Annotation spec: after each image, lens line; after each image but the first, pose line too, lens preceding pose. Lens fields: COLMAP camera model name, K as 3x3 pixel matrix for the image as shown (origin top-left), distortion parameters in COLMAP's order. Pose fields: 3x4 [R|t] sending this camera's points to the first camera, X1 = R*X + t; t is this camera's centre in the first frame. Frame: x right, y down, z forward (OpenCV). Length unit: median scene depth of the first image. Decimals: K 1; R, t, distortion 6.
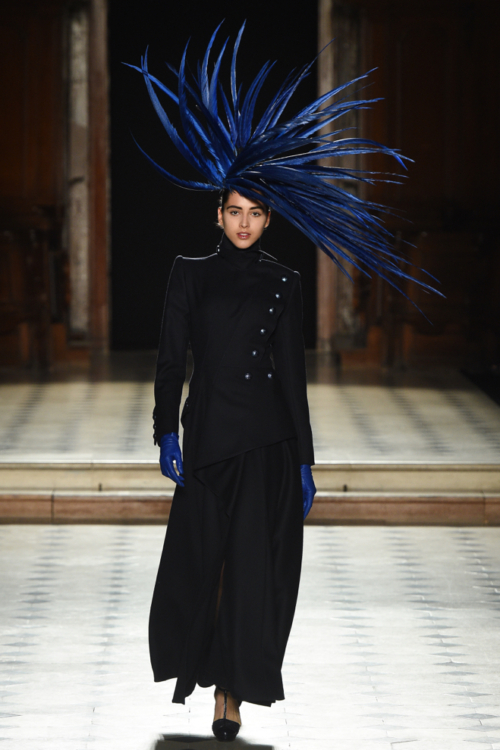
lens RADIAL K [[5131.2, 0, 245.3], [0, 5131.2, 373.5], [0, 0, 1]] dist [-0.015471, 0.000000]
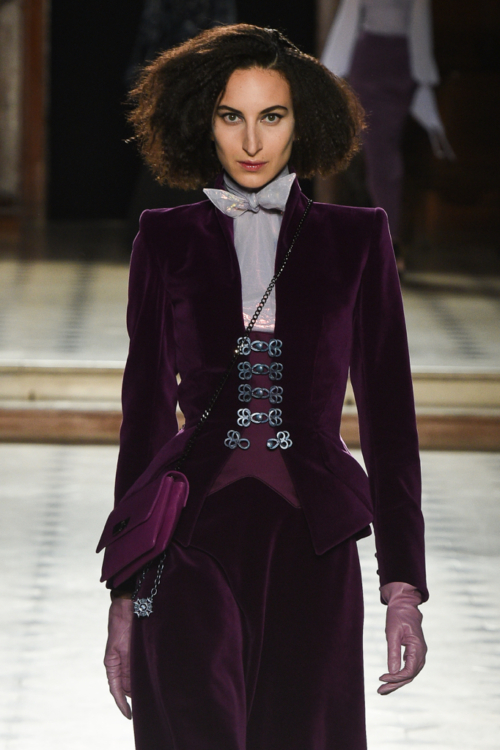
lens RADIAL K [[5024.6, 0, 250.8], [0, 5024.6, 377.1], [0, 0, 1]] dist [0.232050, 0.000000]
pose [[0.999351, 0.012762, -0.033692, 0.030322], [-0.012140, 0.999753, 0.018589, 0.004722], [0.033921, -0.018168, 0.999259, 0.240806]]
